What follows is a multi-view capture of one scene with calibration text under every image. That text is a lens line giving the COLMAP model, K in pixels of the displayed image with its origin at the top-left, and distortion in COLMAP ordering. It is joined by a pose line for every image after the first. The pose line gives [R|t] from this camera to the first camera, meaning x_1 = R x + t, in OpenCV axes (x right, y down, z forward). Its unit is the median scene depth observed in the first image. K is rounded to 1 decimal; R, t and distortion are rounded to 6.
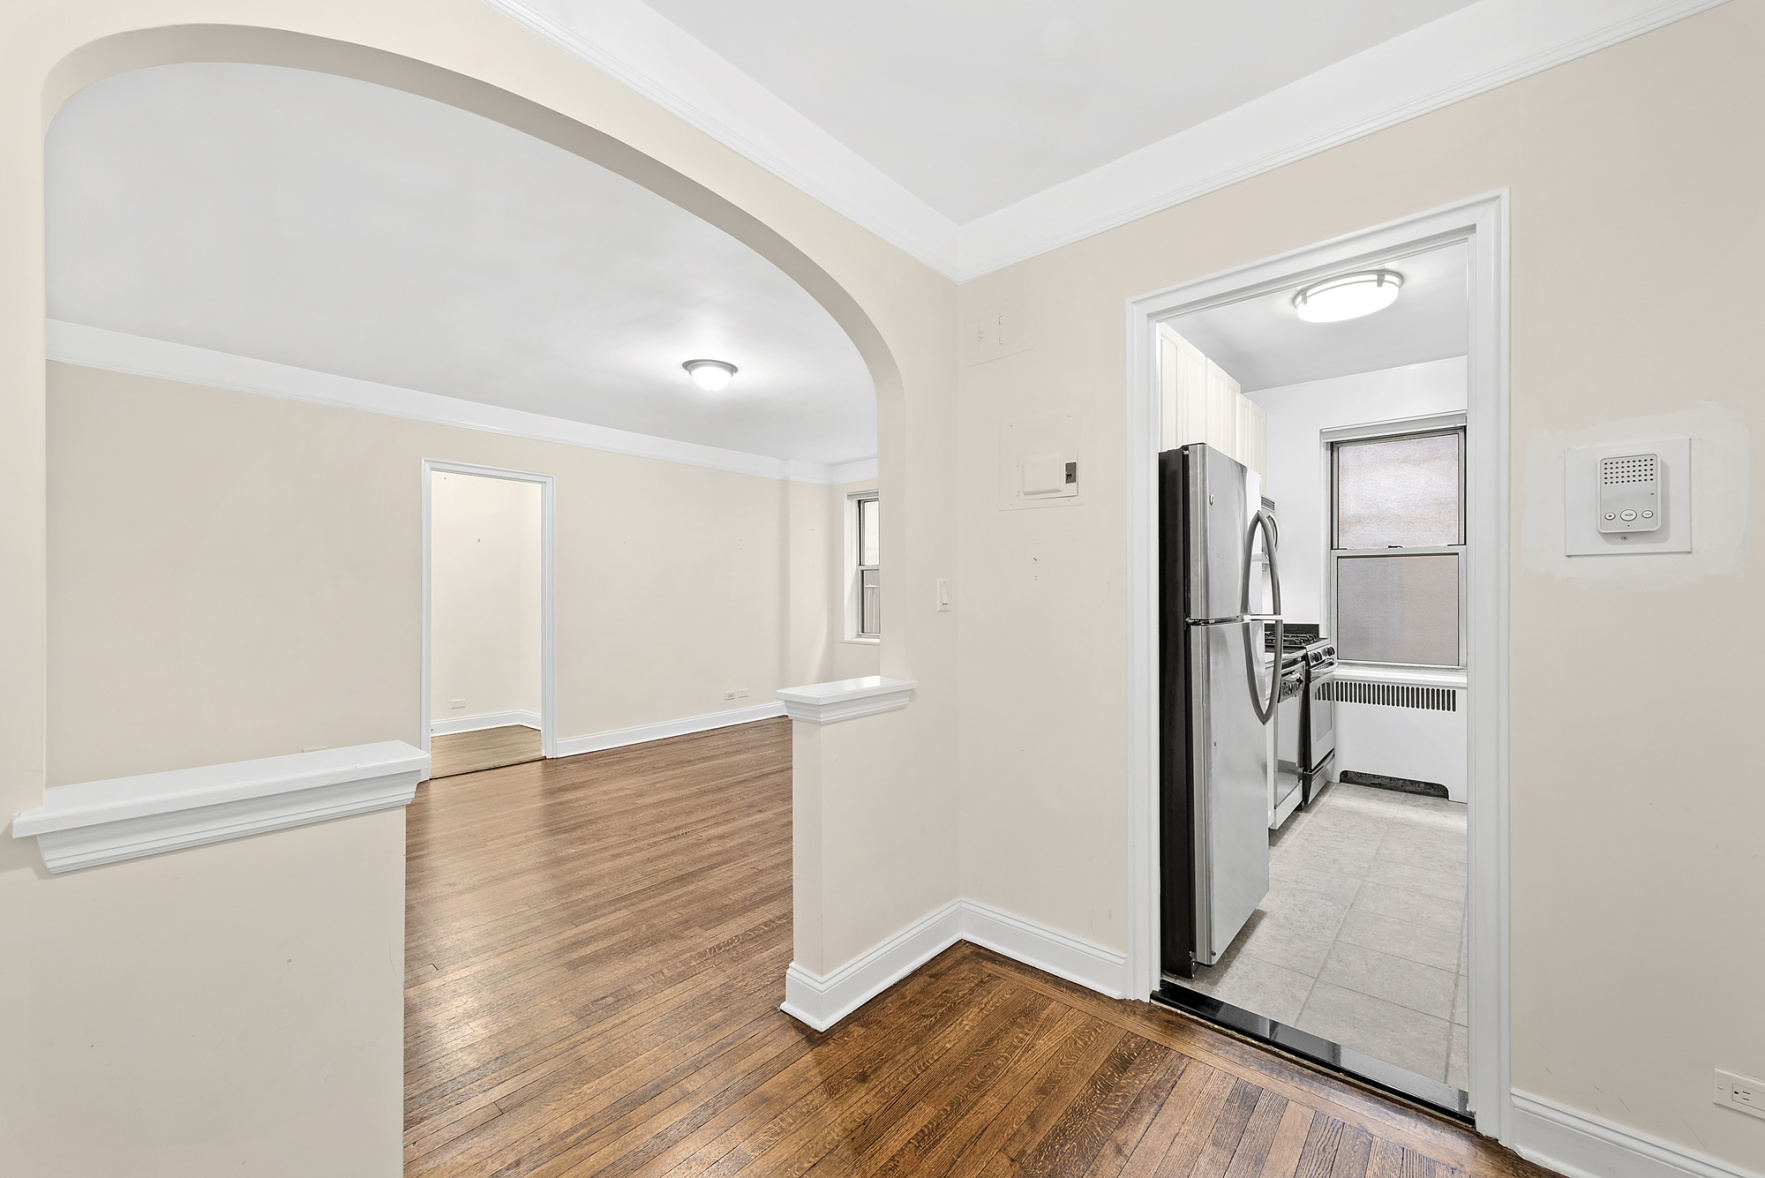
lens RADIAL K [[688.6, 0, 891.0], [0, 688.6, 595.1], [0, 0, 1]] dist [0.012435, -0.000020]
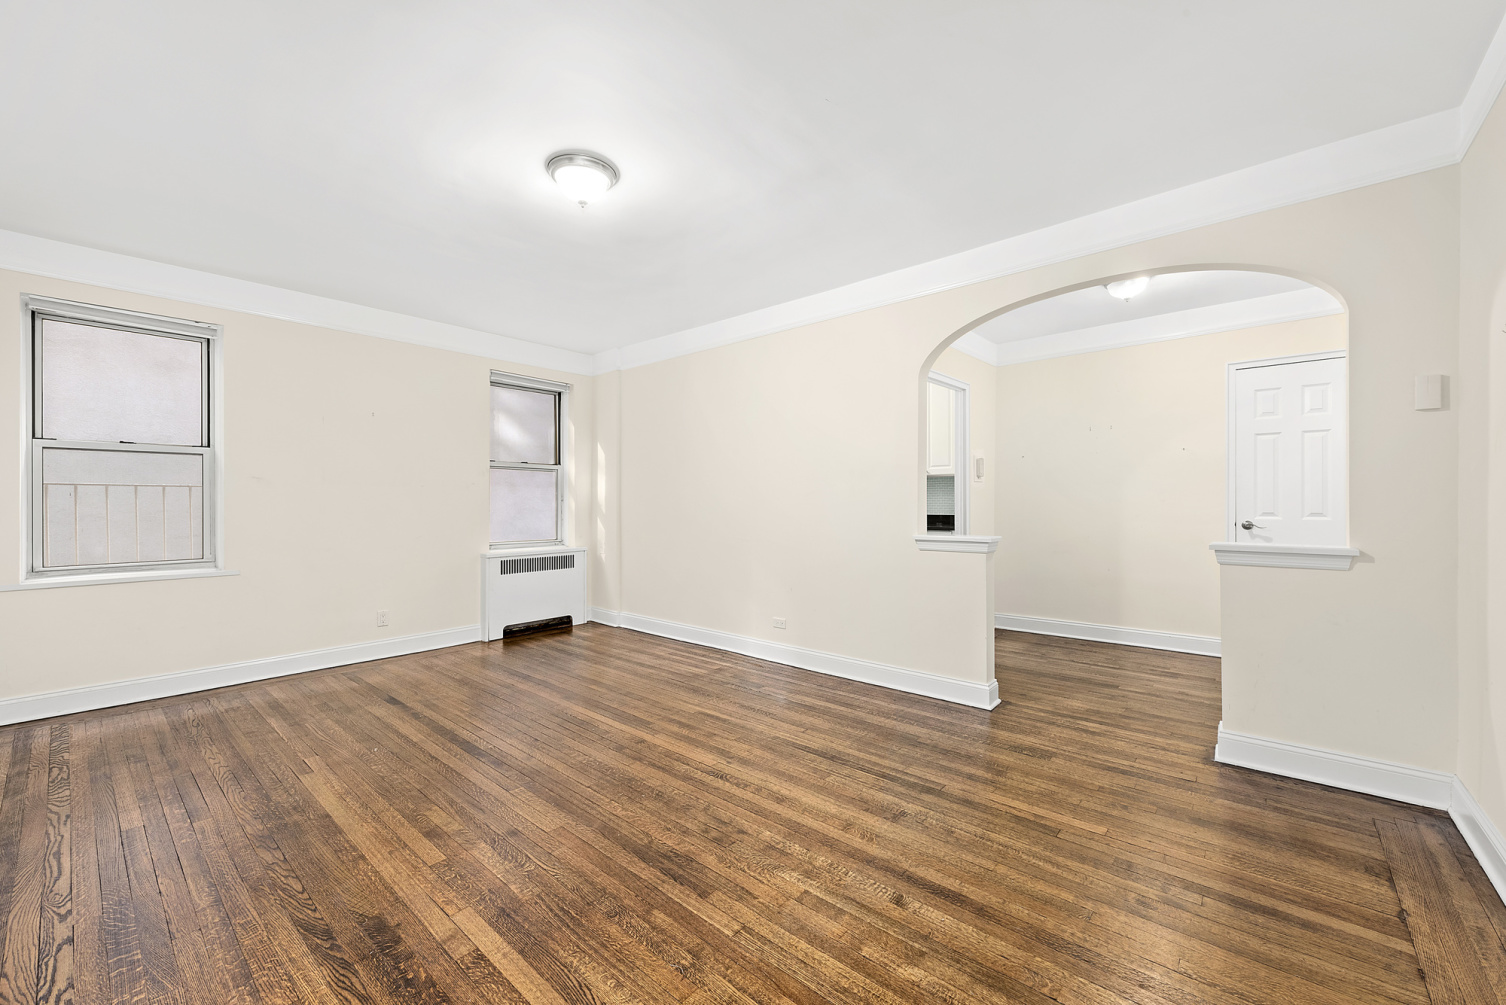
lens RADIAL K [[587.5, 0, 760.2], [0, 587.5, 507.7], [0, 0, 1]] dist [0.012435, -0.000020]
pose [[-0.002665, -0.022556, 0.999742, -1.033718], [-0.003136, 0.999741, 0.022548, 0.006317], [-0.999992, -0.003076, -0.002735, 0.963236]]
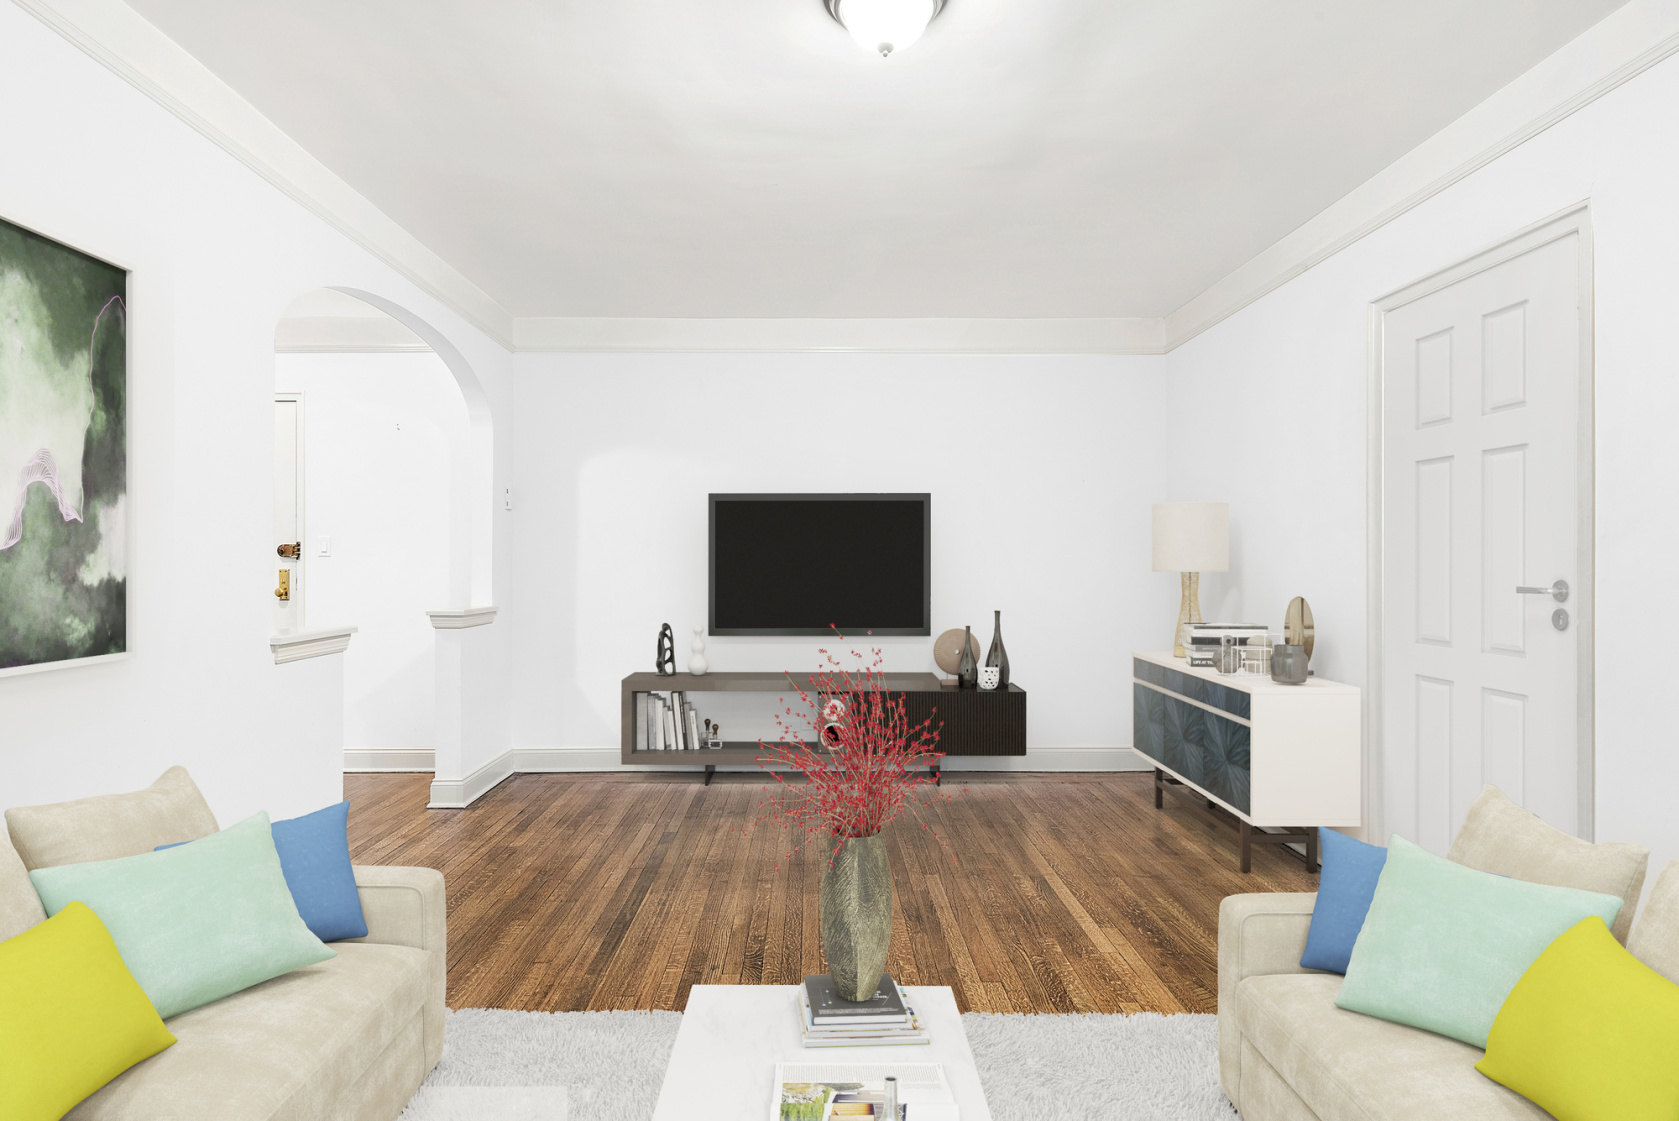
lens RADIAL K [[841.0, 0, 839.5], [0, 841.0, 560.5], [0, 0, 1]] dist [0.019686, 0.000004]
pose [[-0.749445, -0.006765, -0.662032, 0.119222], [0.000785, 0.999938, -0.011107, 0.016873], [0.662066, -0.008844, -0.749394, 1.611445]]
